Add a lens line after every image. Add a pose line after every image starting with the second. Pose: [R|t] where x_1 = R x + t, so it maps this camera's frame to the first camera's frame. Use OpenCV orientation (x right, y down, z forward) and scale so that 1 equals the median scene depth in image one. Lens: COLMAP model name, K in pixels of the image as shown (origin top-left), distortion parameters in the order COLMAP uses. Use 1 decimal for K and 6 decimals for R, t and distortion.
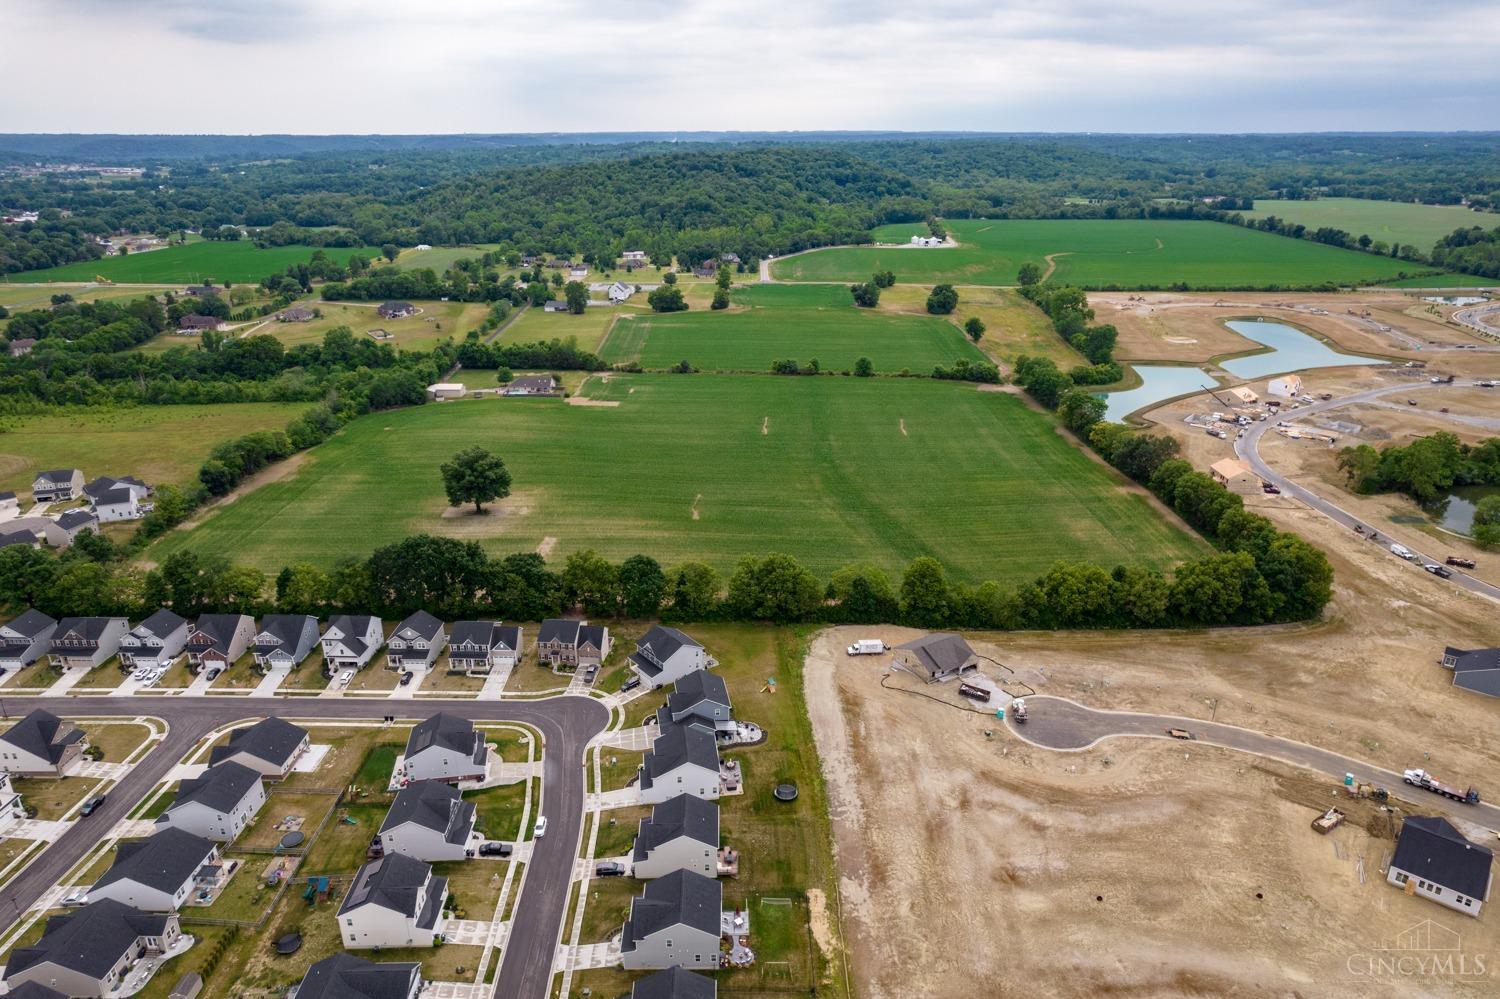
lens RADIAL K [[920.5, 0, 750.0], [0, 920.5, 499.5], [0, 0, 1]] dist [-0.075086, 0.077479]
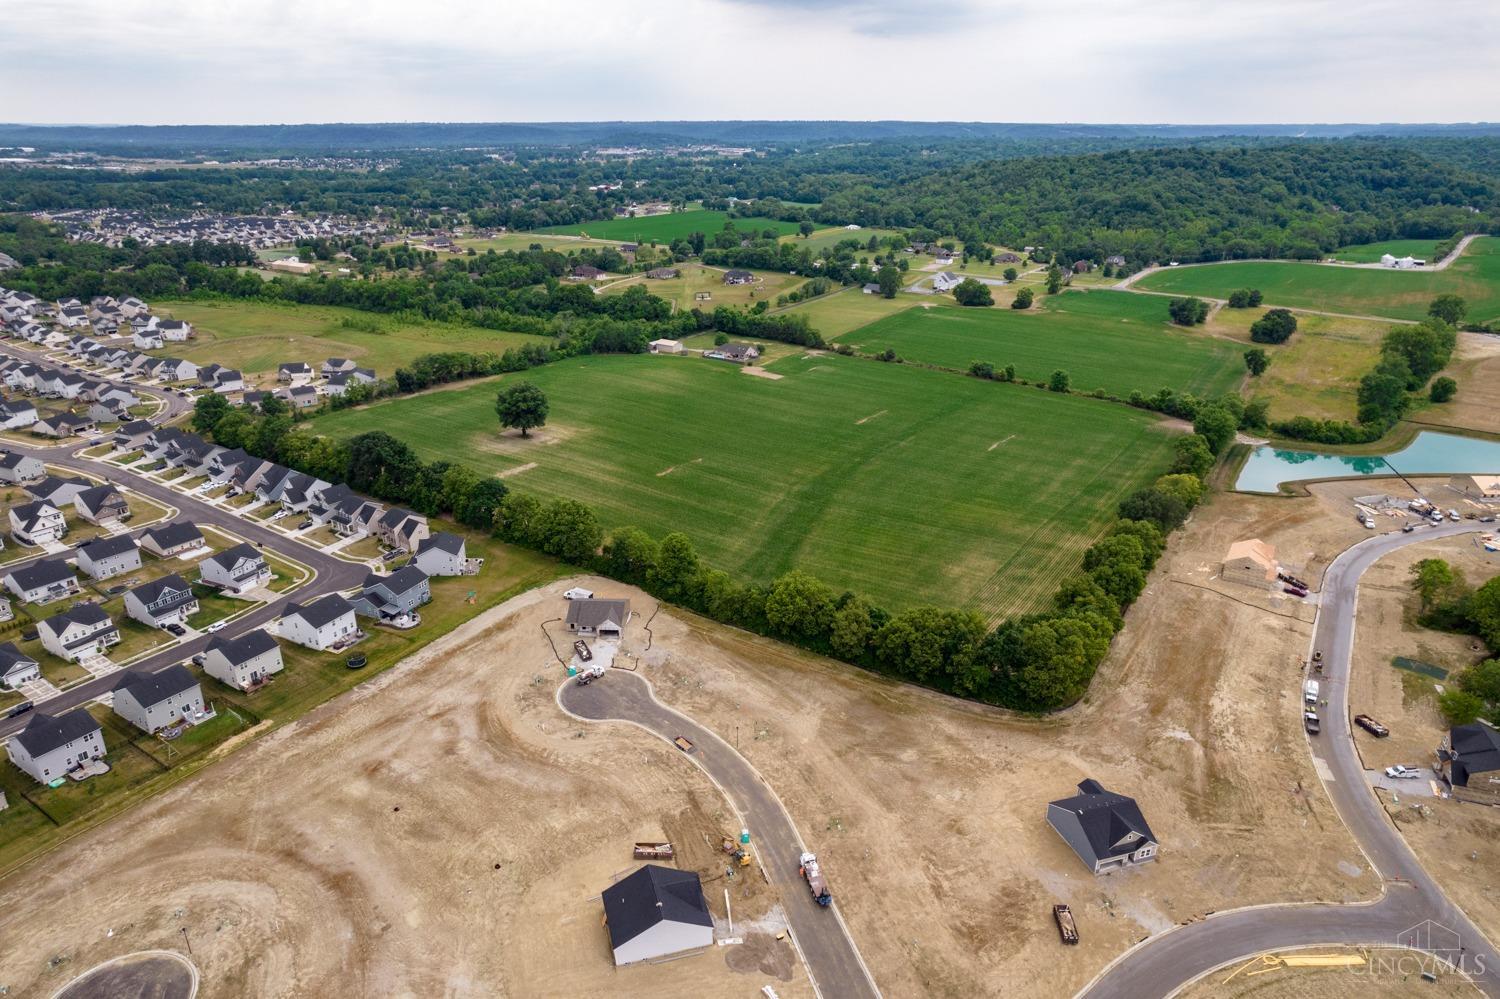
lens RADIAL K [[920.5, 0, 750.0], [0, 920.5, 499.5], [0, 0, 1]] dist [-0.075086, 0.077479]
pose [[0.845072, 0.208521, -0.492313, 0.780603], [-0.203442, 0.976955, 0.064578, -0.058790], [0.494434, 0.045584, 0.868019, 0.145645]]
